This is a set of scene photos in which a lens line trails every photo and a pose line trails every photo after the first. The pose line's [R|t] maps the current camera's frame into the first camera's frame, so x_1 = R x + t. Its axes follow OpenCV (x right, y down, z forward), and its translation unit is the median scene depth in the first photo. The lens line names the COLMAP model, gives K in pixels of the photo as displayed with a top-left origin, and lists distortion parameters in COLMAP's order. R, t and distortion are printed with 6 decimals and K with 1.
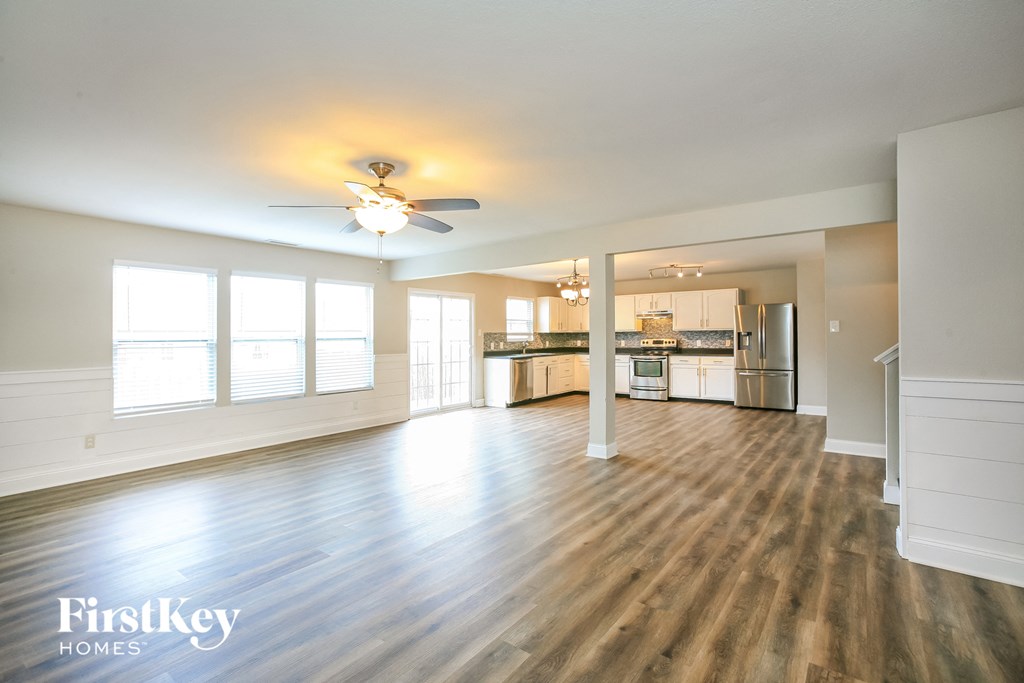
lens RADIAL K [[463.0, 0, 508.0], [0, 463.0, 329.7], [0, 0, 1]] dist [-0.025990, 0.000748]
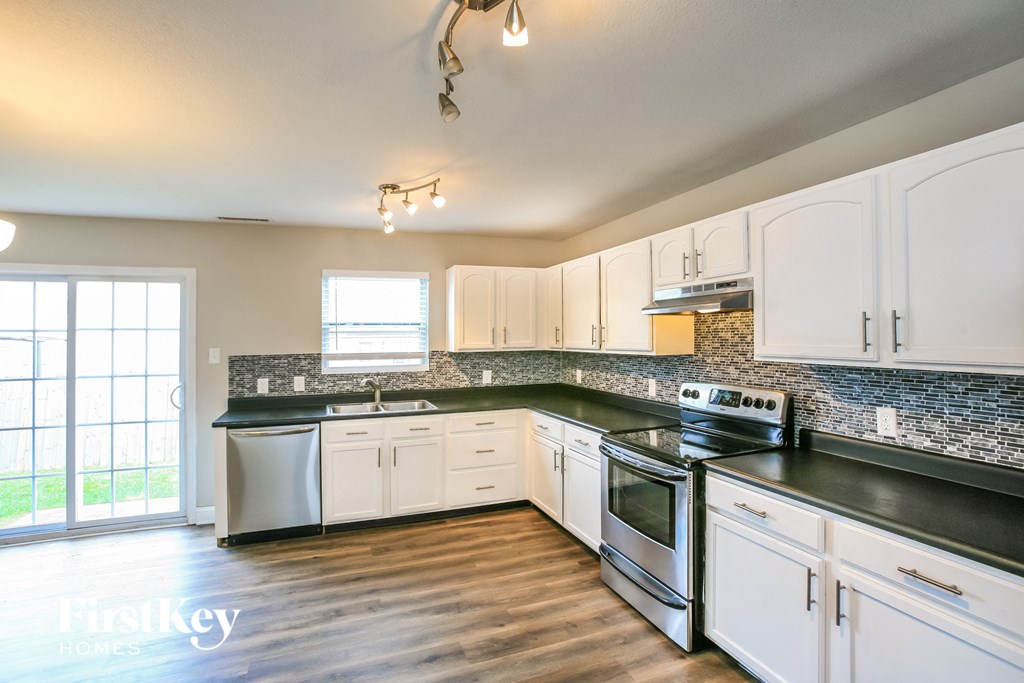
lens RADIAL K [[463.0, 0, 508.0], [0, 463.0, 329.7], [0, 0, 1]] dist [-0.025990, 0.000748]
pose [[0.844517, -0.005998, -0.535495, 0.397765], [0.008206, 0.999965, 0.001742, -0.016863], [0.535466, -0.005865, 0.844537, 0.759700]]
